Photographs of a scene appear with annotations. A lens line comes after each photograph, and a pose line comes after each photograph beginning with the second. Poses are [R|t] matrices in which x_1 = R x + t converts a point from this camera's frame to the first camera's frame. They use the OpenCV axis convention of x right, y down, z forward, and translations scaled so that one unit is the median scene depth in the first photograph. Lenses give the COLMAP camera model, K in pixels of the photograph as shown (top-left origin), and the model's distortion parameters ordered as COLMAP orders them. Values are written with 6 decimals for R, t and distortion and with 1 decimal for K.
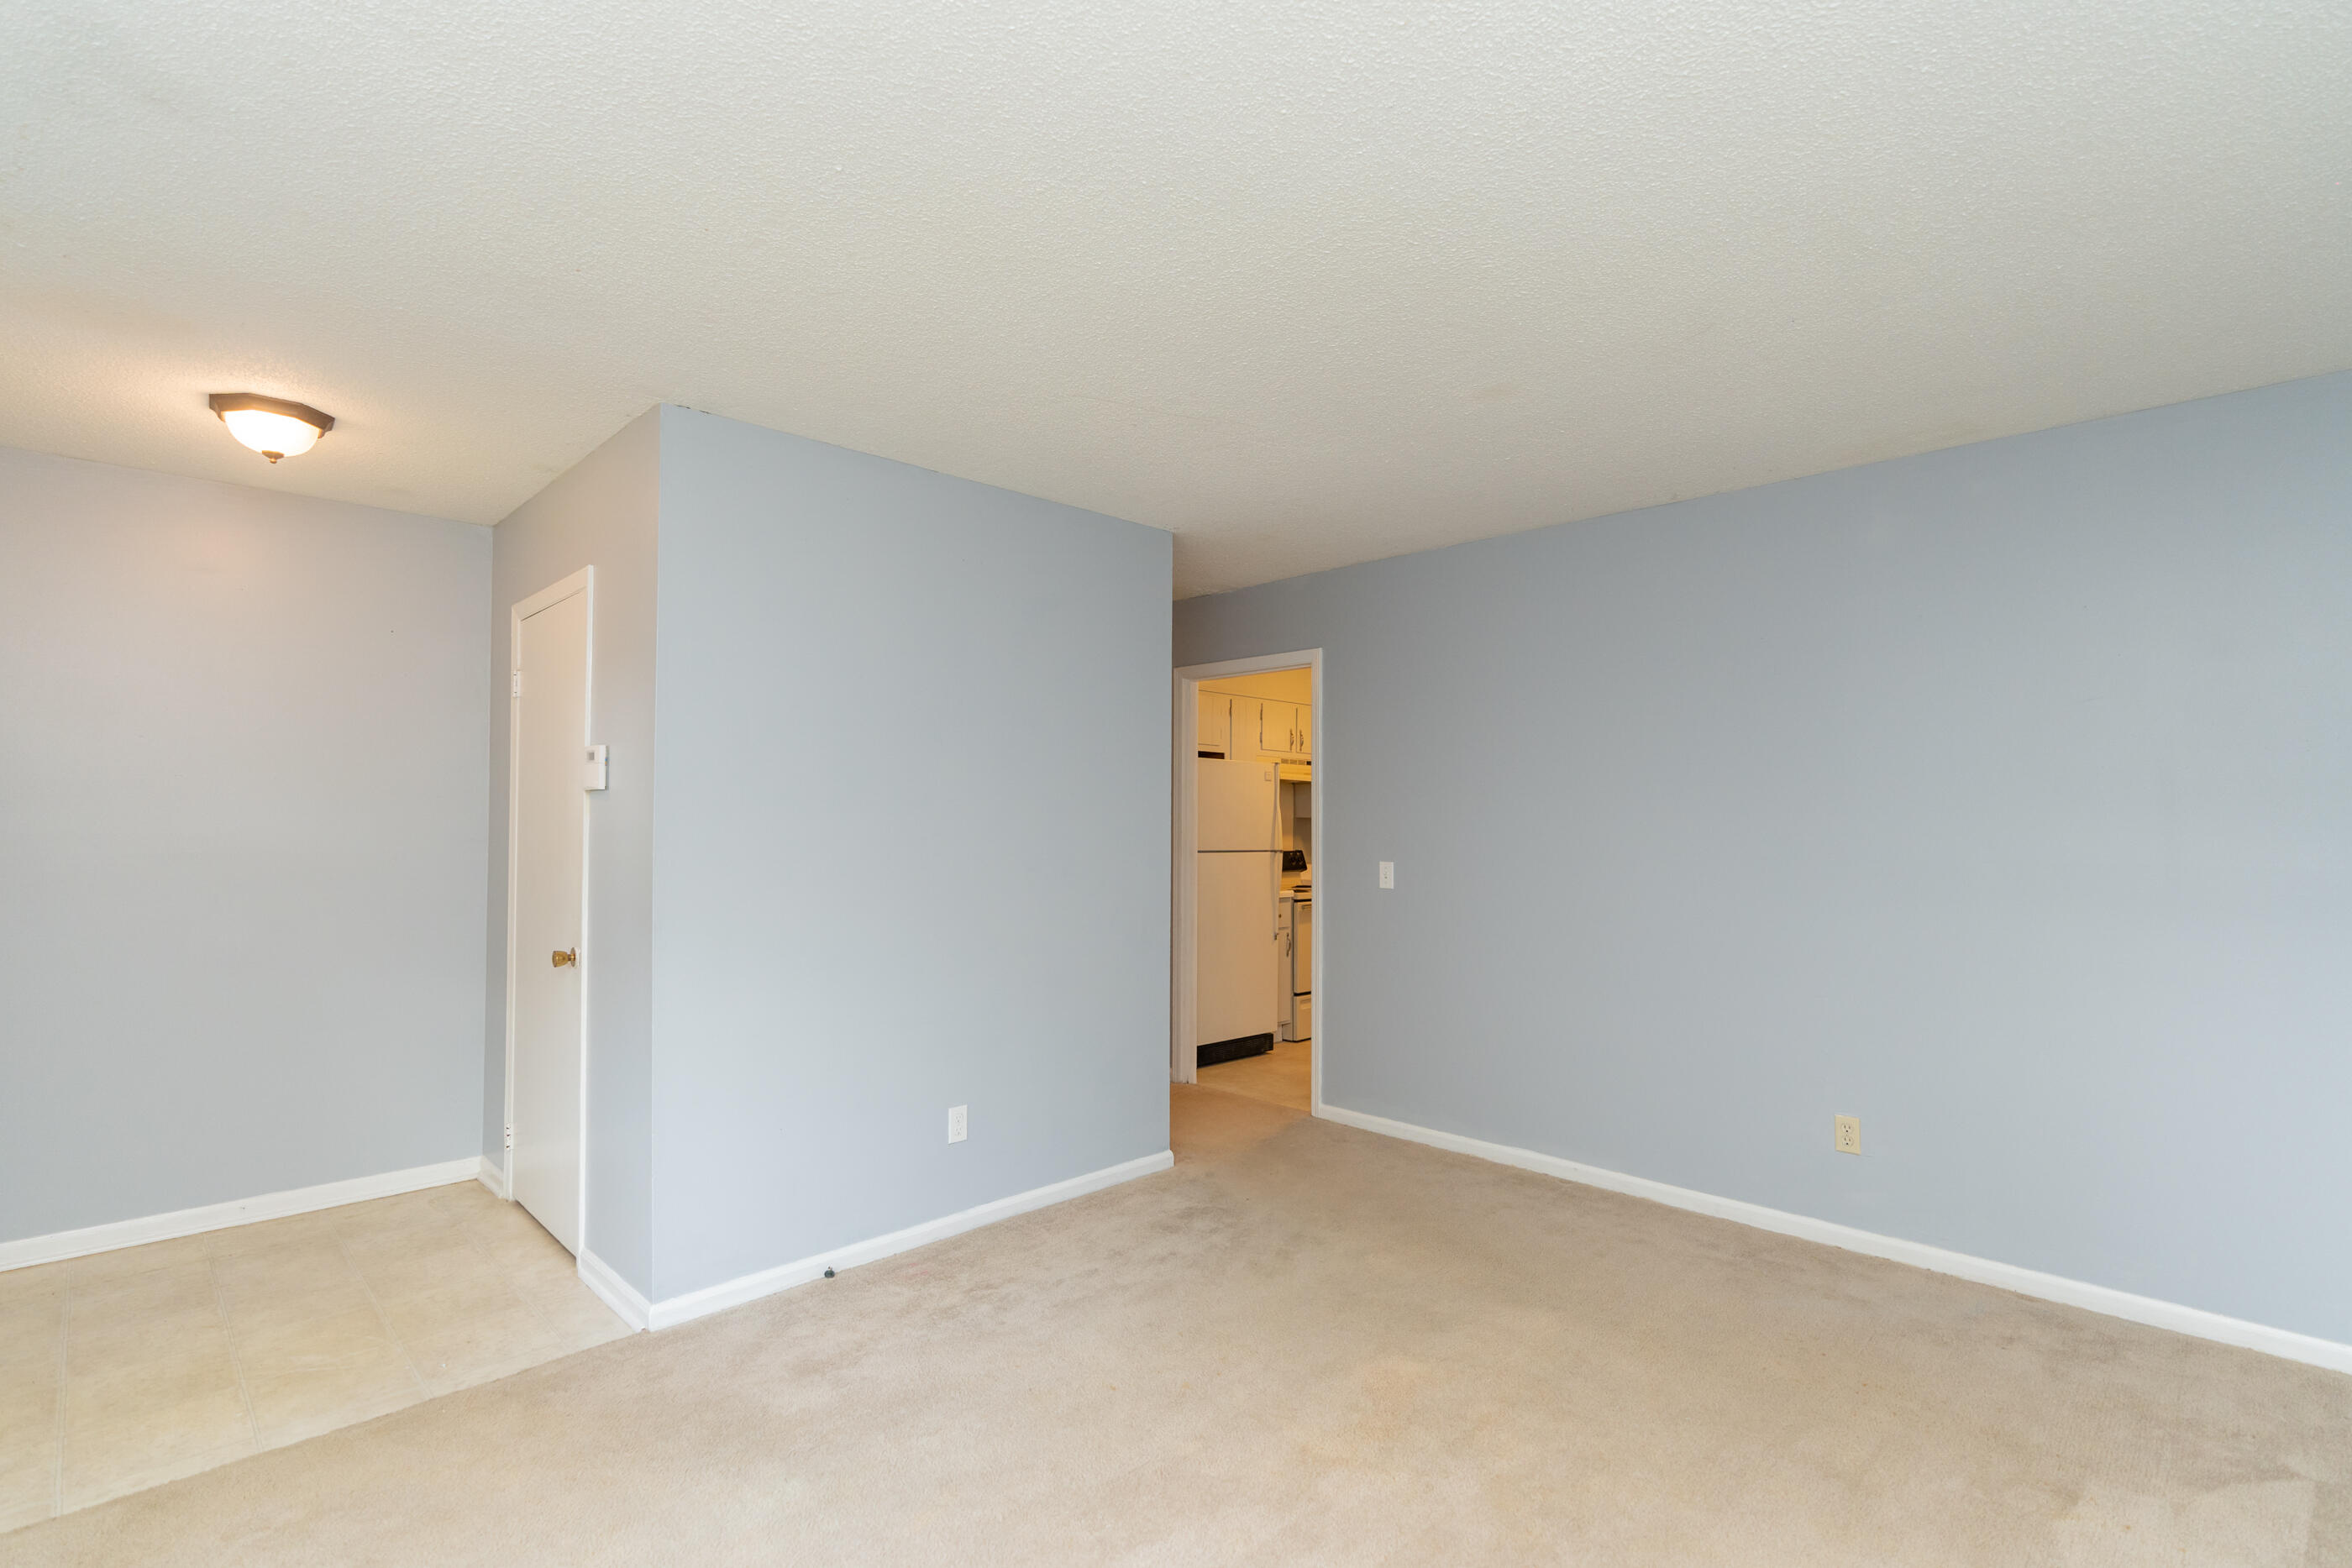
lens RADIAL K [[1046.7, 0, 1174.4], [0, 1046.7, 799.6], [0, 0, 1]] dist [-0.010111, 0.000619]
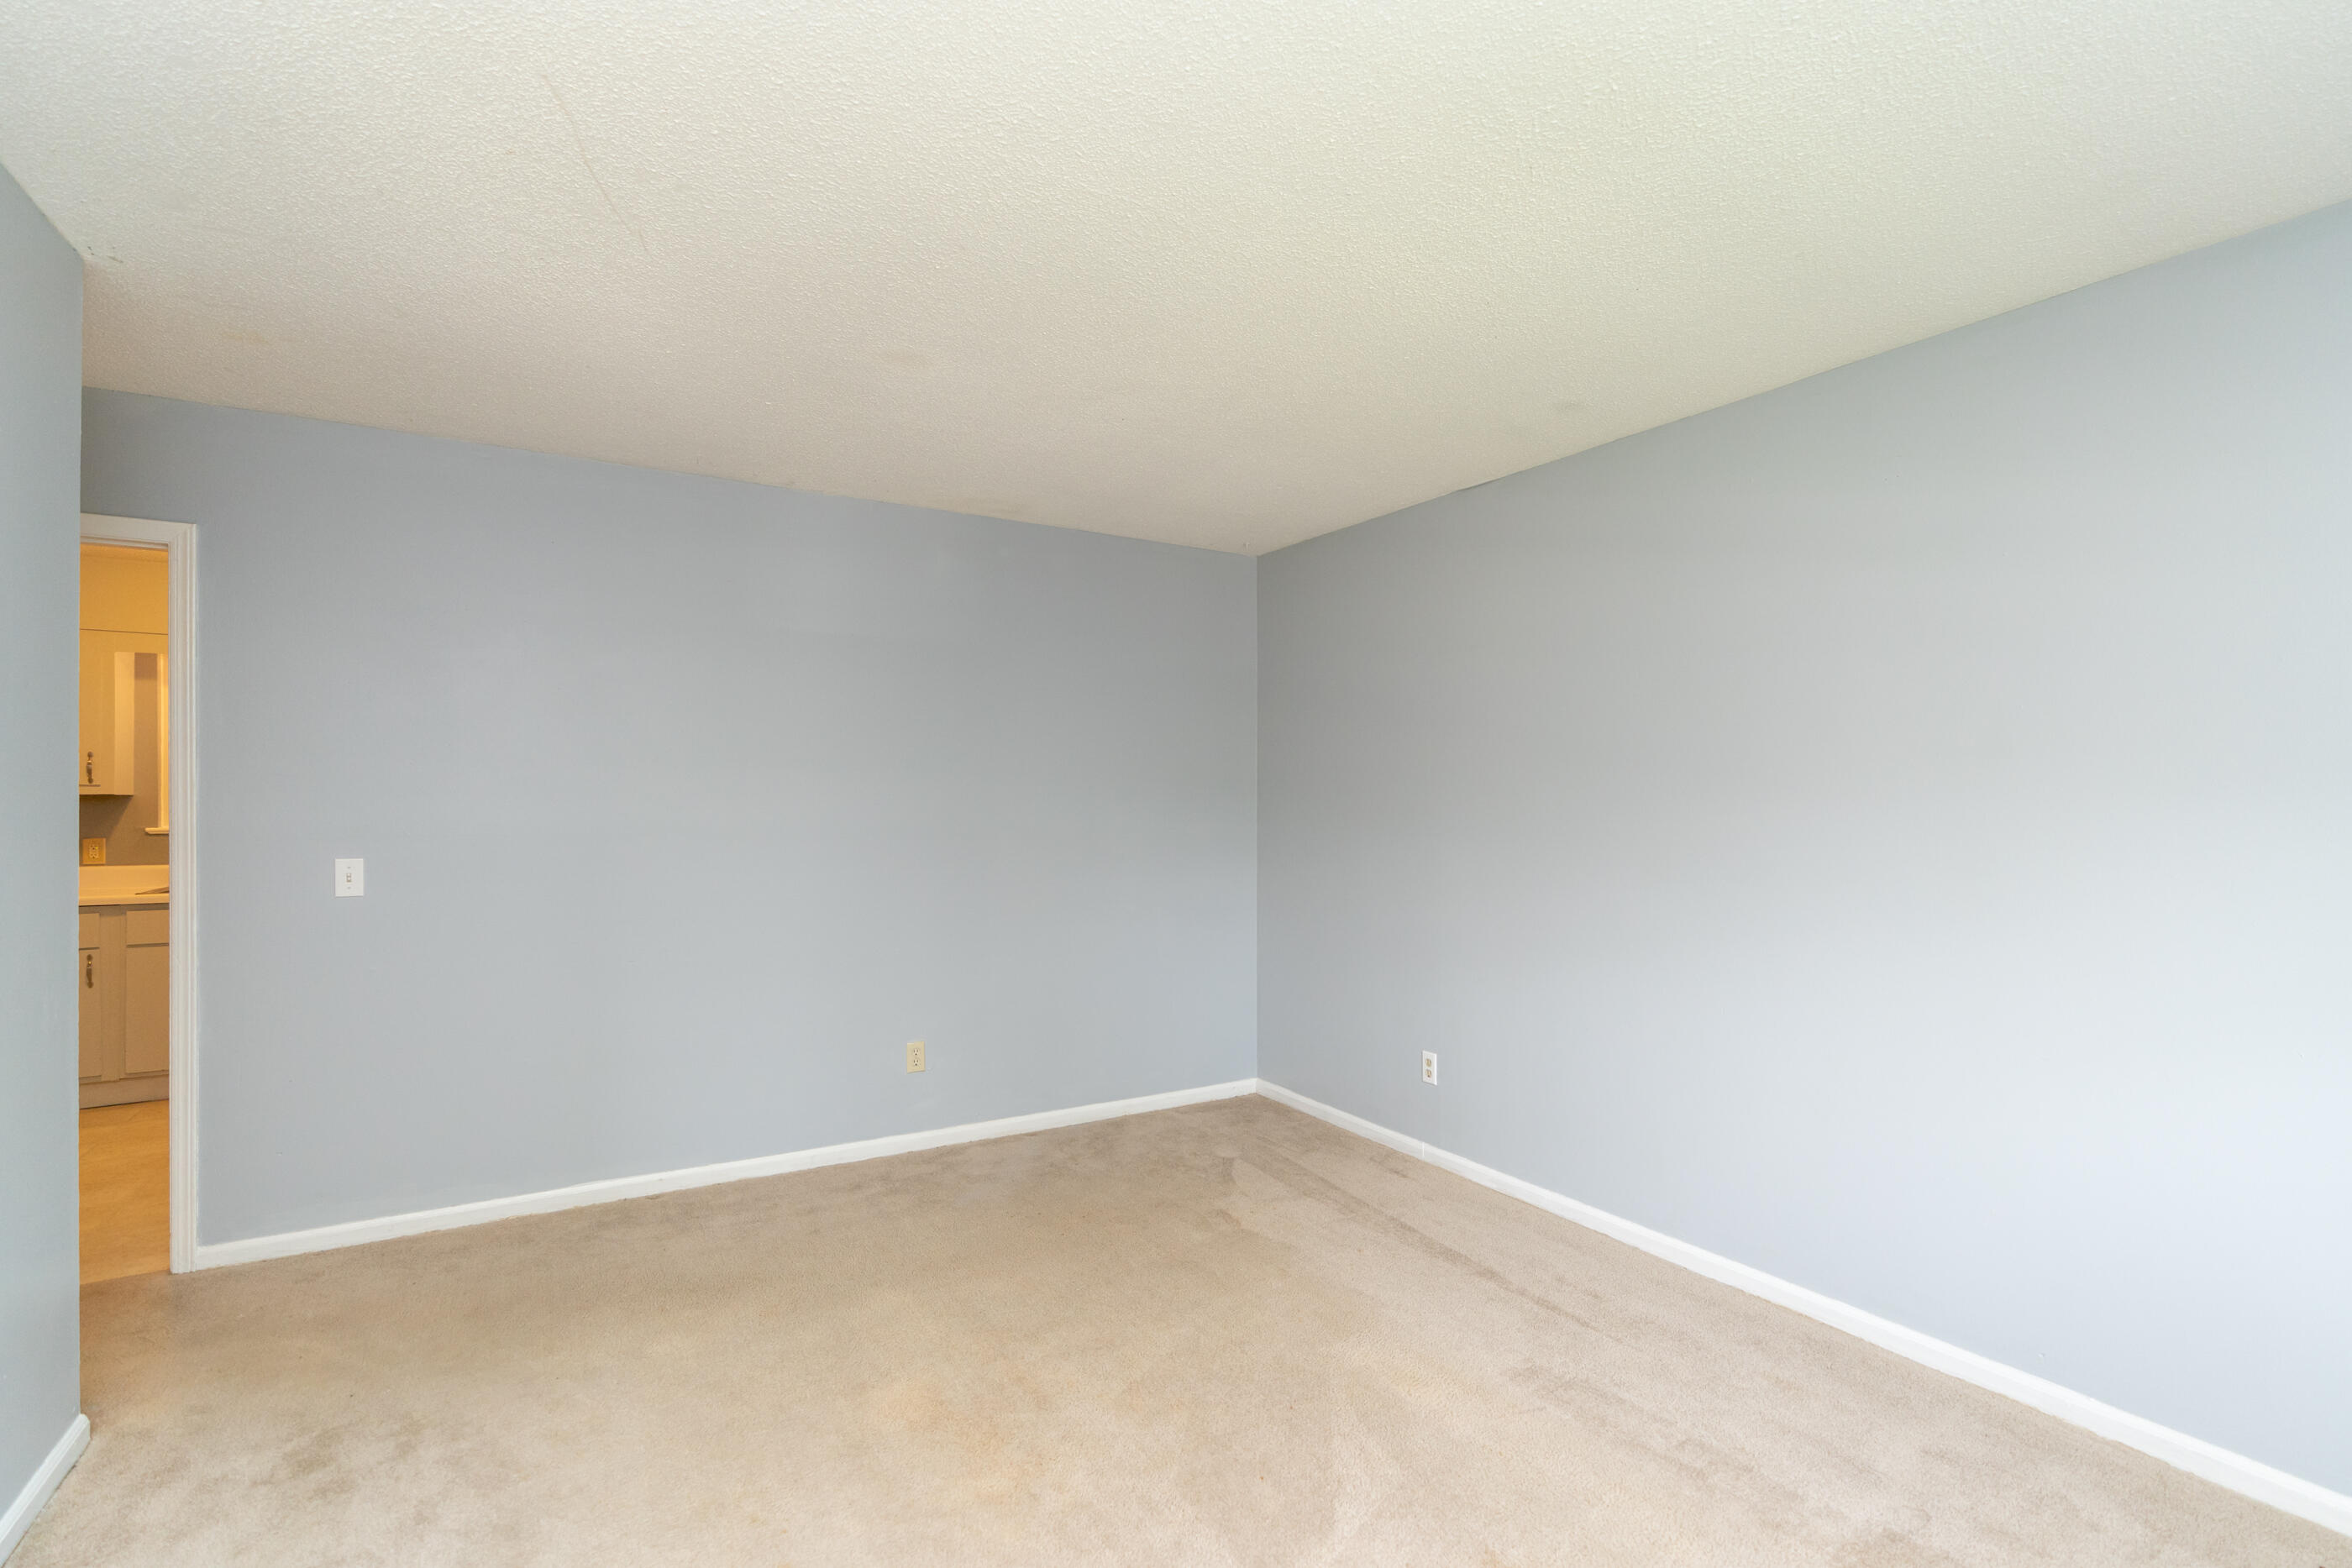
lens RADIAL K [[1046.7, 0, 1174.4], [0, 1046.7, 799.6], [0, 0, 1]] dist [-0.010111, 0.000619]
pose [[0.270993, -0.006751, 0.962558, -0.361385], [-0.012997, 0.999859, 0.010672, 0.006416], [-0.962493, -0.015402, 0.270867, 0.321007]]
